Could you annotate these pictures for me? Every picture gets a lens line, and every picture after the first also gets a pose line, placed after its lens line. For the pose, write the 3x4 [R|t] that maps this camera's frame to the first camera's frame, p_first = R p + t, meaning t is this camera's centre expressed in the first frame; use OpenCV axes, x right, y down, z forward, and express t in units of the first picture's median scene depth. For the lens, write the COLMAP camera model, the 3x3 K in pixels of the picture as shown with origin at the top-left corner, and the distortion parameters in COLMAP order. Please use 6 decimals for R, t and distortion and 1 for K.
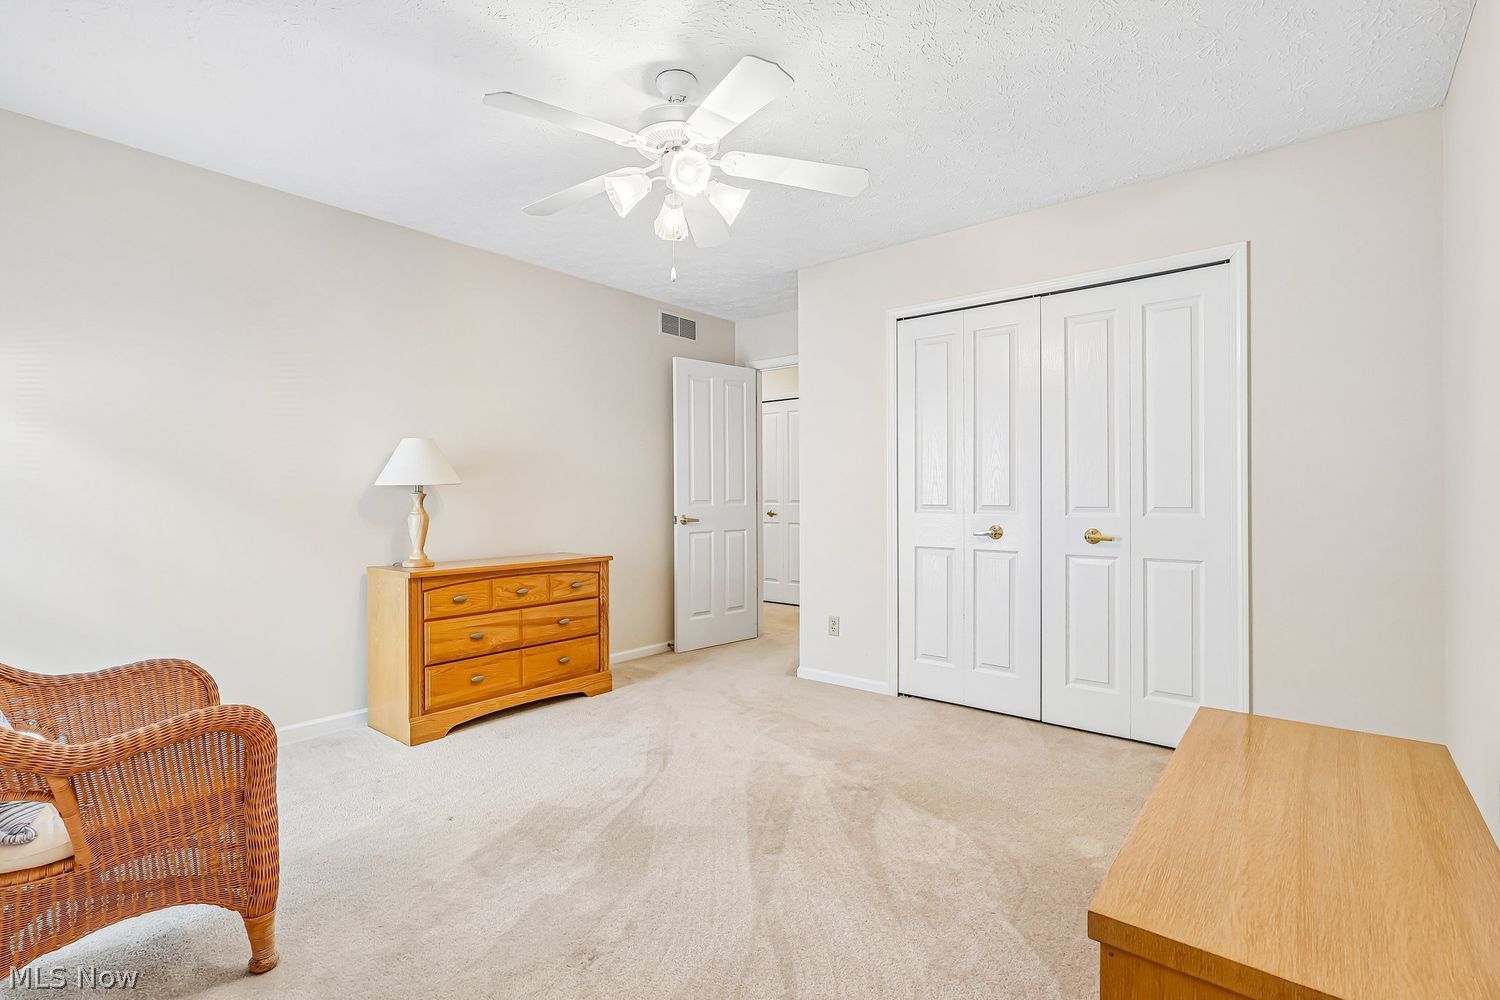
lens RADIAL K [[698.6, 0, 735.4], [0, 698.6, 494.2], [0, 0, 1]] dist [0.000206, 0.000163]
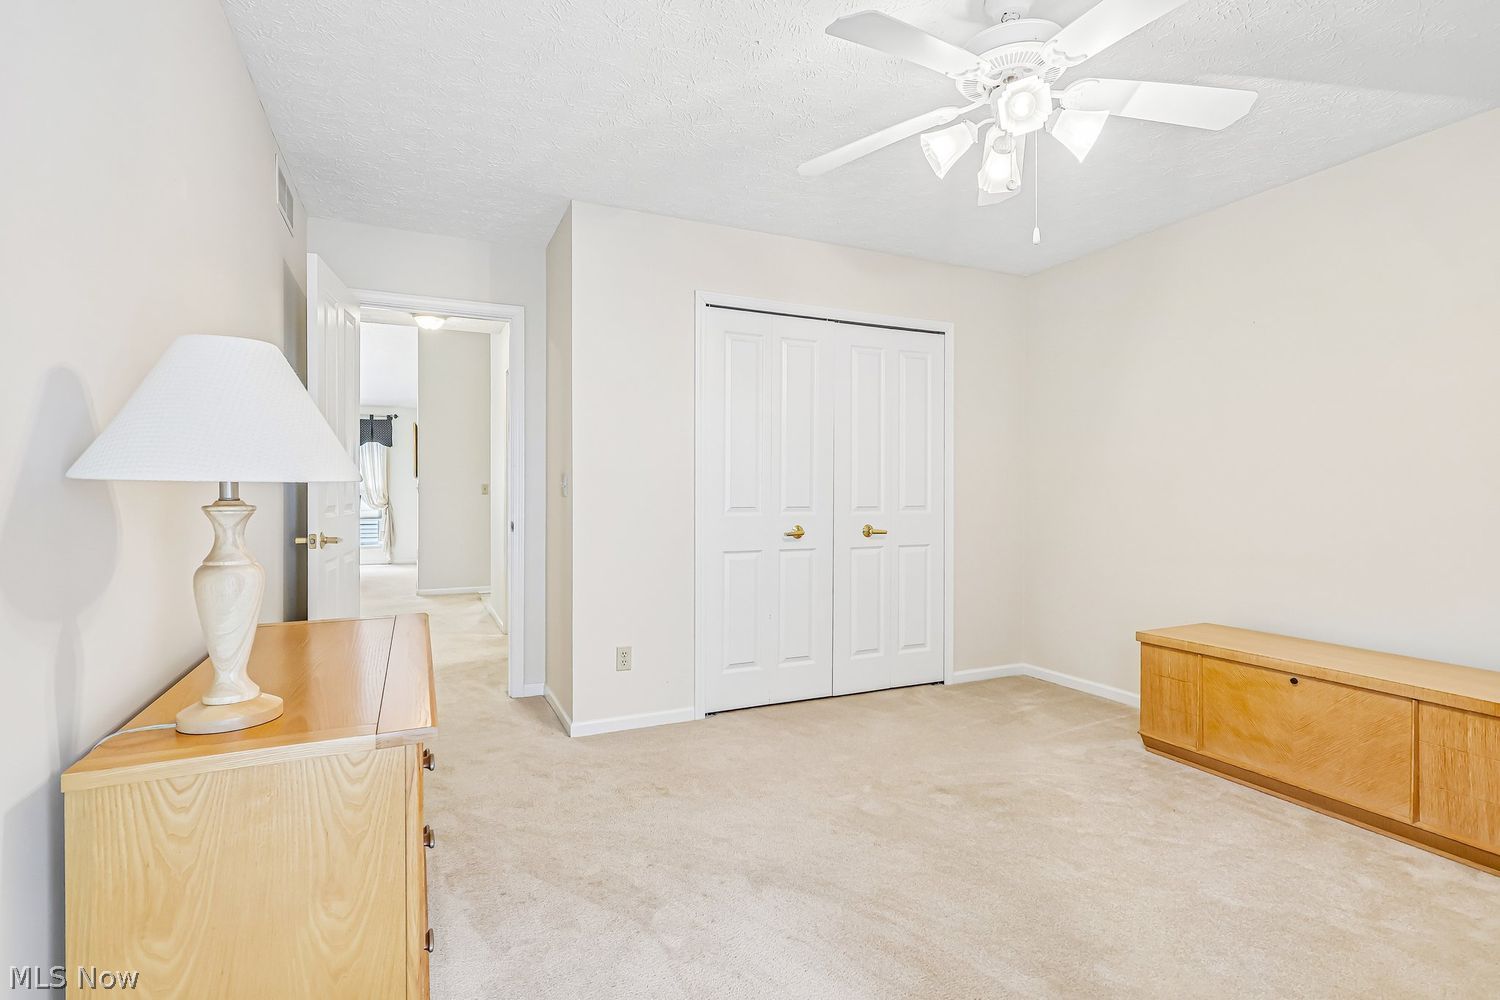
lens RADIAL K [[713.0, 0, 751.2], [0, 713.0, 495.8], [0, 0, 1]] dist [0.033603, 0.000107]
pose [[0.420249, -0.004498, 0.907398, -0.708955], [-0.004177, 0.999968, 0.006892, -0.008704], [-0.907399, -0.006687, 0.420216, 0.666923]]
